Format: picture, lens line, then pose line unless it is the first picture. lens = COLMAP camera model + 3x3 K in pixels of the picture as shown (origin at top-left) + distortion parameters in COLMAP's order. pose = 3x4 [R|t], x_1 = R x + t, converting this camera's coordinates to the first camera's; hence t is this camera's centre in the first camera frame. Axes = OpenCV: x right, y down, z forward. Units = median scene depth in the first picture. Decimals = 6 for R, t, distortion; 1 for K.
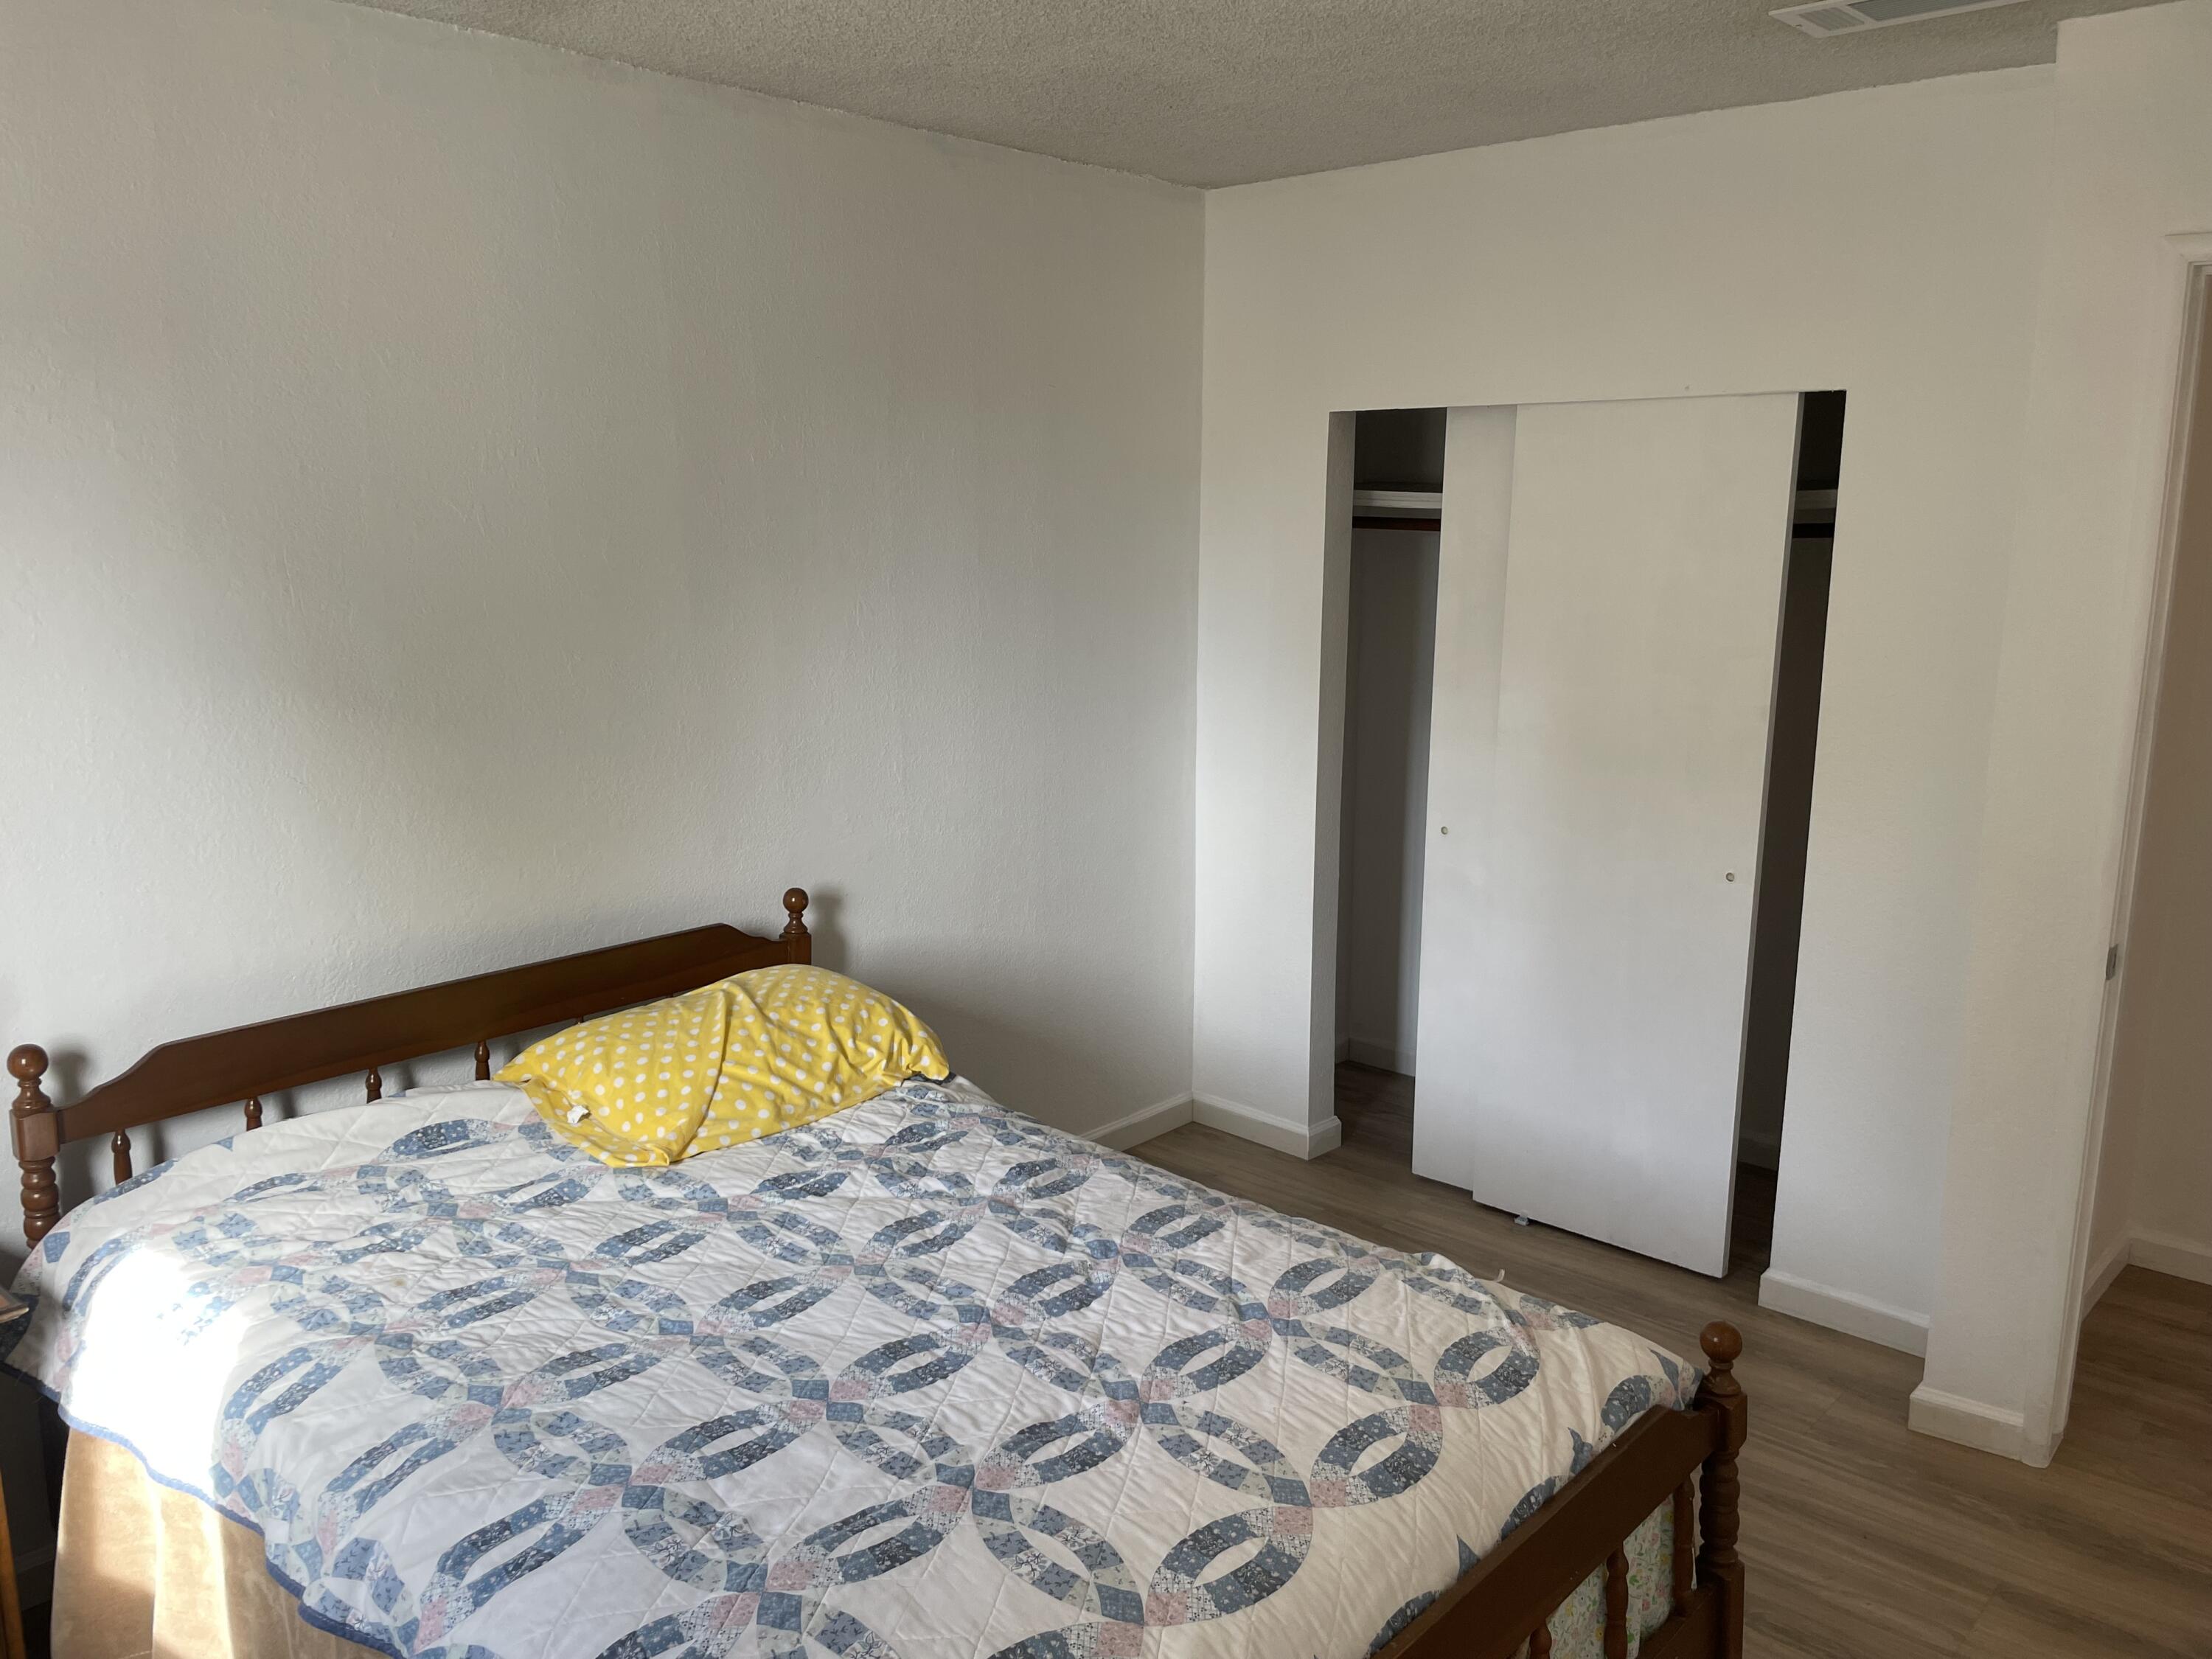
lens RADIAL K [[1680.4, 0, 1097.1], [0, 1680.4, 826.9], [0, 0, 1]] dist [0.079046, -0.104082]
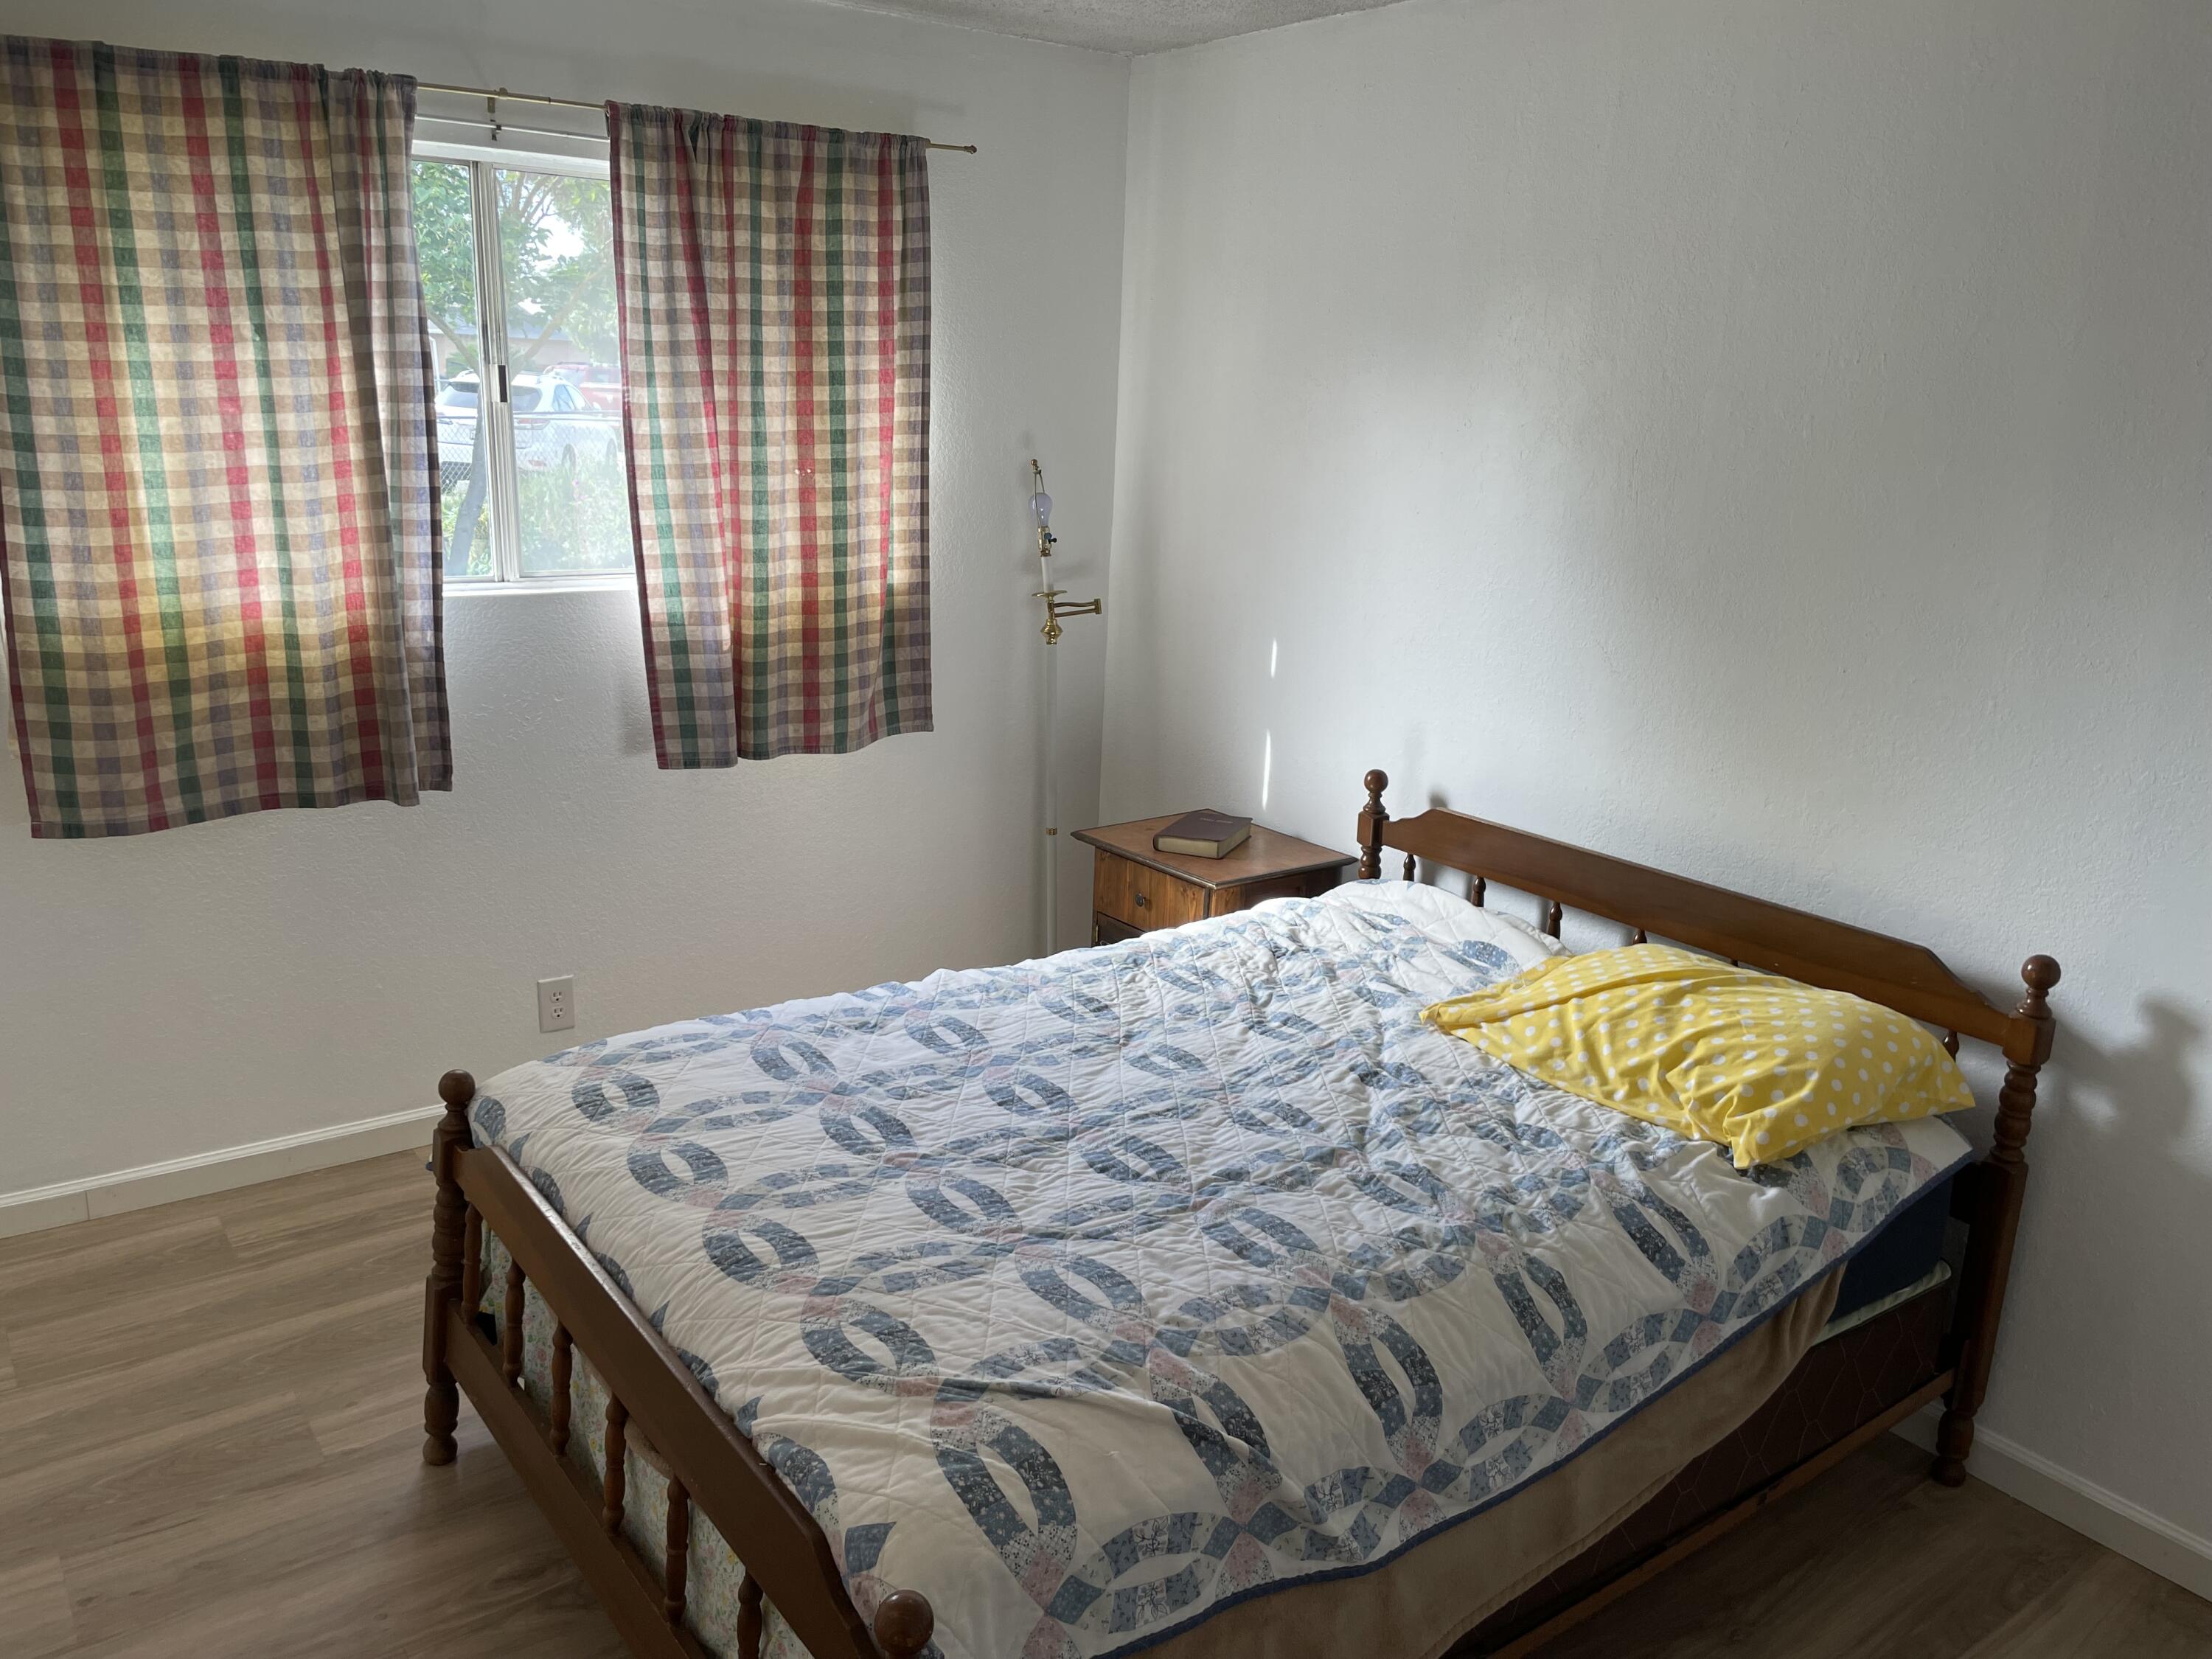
lens RADIAL K [[1680.4, 0, 1098.4], [0, 1680.4, 833.1], [0, 0, 1]] dist [0.079046, -0.104082]
pose [[-0.206888, 0.239167, -0.948681, 0.893083], [-0.225969, 0.931761, 0.284181, -0.196690], [0.951912, 0.273166, -0.138726, 1.051419]]
